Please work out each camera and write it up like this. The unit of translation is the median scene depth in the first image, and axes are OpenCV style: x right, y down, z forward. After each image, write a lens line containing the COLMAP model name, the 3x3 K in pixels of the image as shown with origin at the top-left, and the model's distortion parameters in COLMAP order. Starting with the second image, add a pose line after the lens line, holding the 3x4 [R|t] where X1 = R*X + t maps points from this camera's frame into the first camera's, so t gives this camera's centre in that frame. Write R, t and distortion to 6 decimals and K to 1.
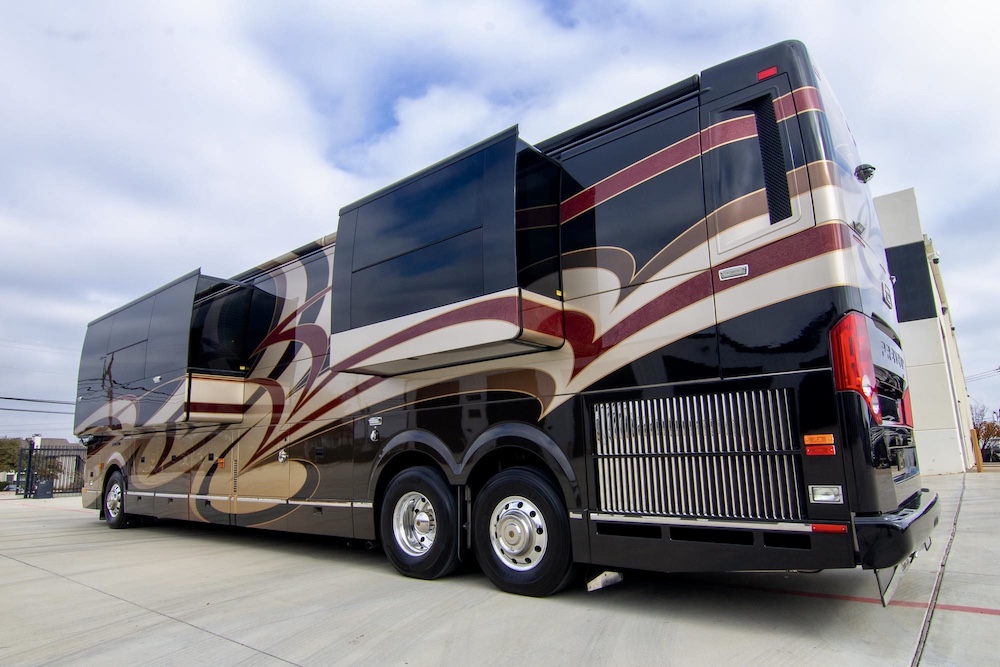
lens RADIAL K [[558.5, 0, 483.3], [0, 558.5, 352.5], [0, 0, 1]] dist [-0.003322, -0.007410]
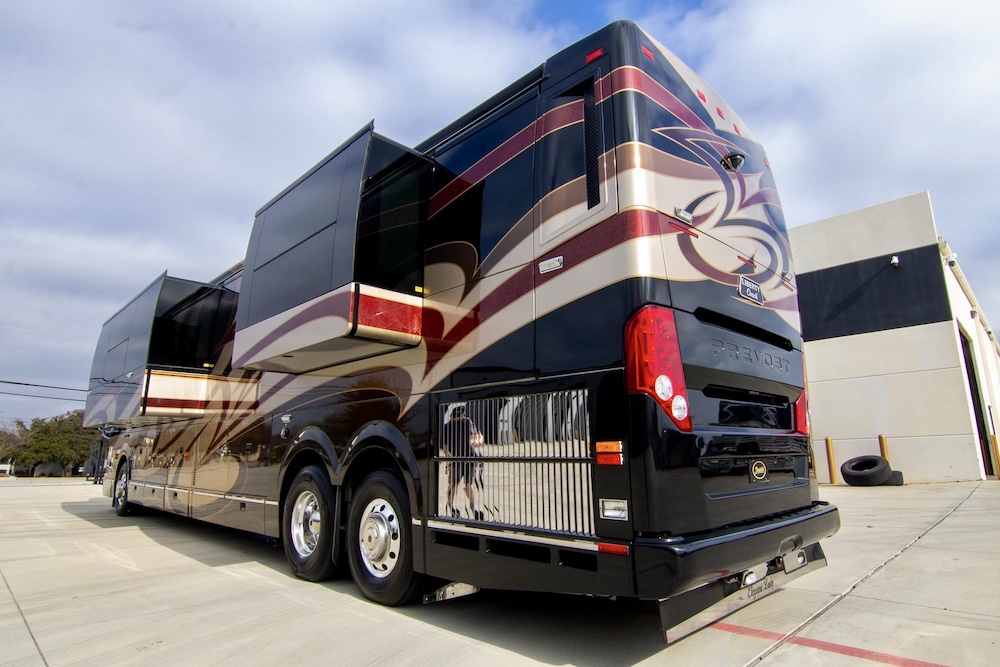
lens RADIAL K [[524.8, 0, 523.0], [0, 524.8, 333.0], [0, 0, 1]] dist [-0.005593, -0.001655]
pose [[0.997537, 0.004882, -0.069969, 0.381615], [-0.007847, 0.999080, -0.042158, 0.007078], [0.069699, 0.042604, 0.996658, 0.103334]]
